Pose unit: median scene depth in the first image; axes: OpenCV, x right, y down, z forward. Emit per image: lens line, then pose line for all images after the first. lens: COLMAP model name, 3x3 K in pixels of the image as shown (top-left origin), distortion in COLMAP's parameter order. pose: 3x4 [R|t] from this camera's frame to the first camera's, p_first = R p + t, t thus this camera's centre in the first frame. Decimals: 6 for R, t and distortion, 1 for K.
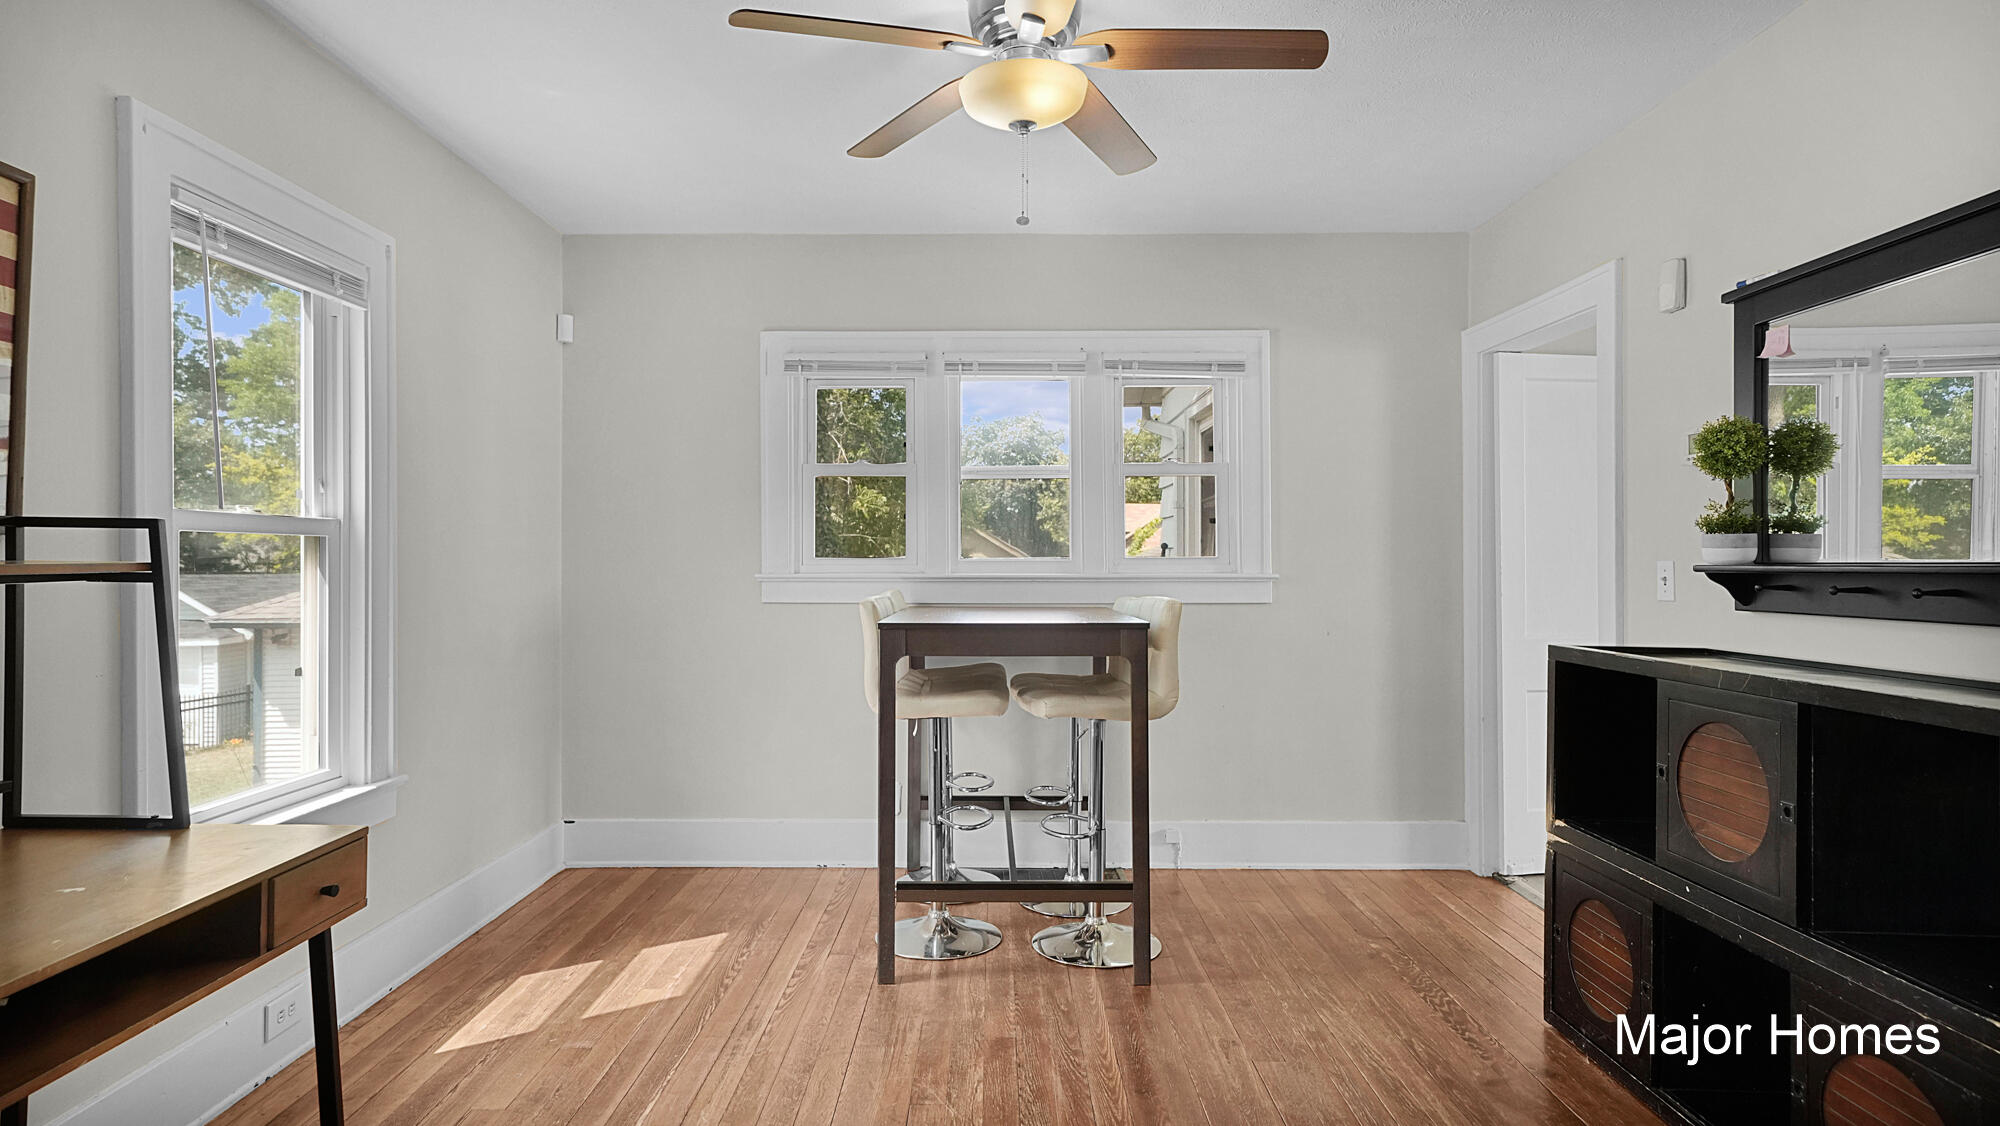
lens RADIAL K [[1082.0, 0, 994.4], [0, 1082.0, 558.1], [0, 0, 1]] dist [0.002605, -0.000523]
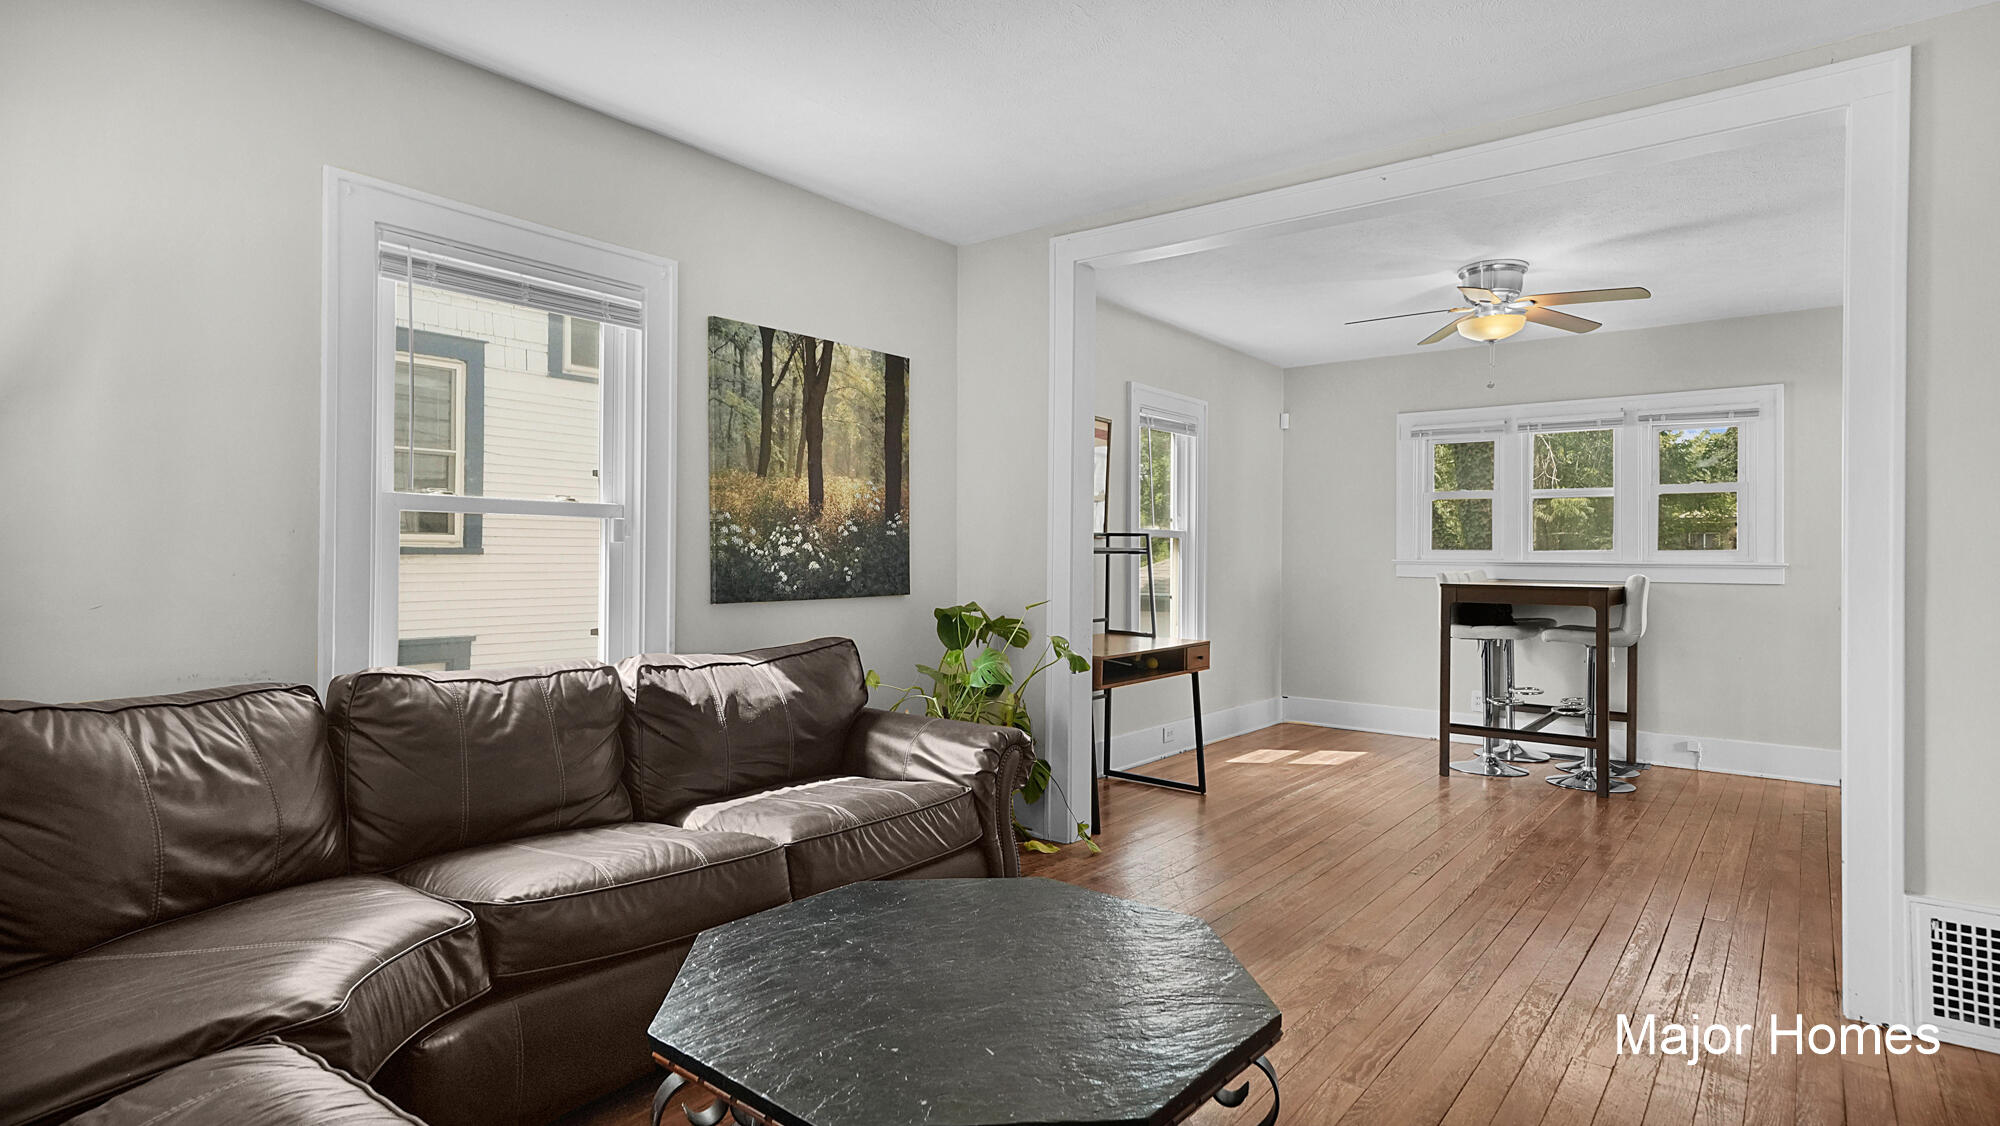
lens RADIAL K [[1063.1, 0, 998.8], [0, 1063.1, 548.9], [0, 0, 1]] dist [0.018981, -0.000198]
pose [[0.795231, 0.002903, -0.606300, 0.325388], [-0.006834, 0.999968, -0.004175, 0.010631], [0.606269, 0.007464, 0.795225, -0.754209]]
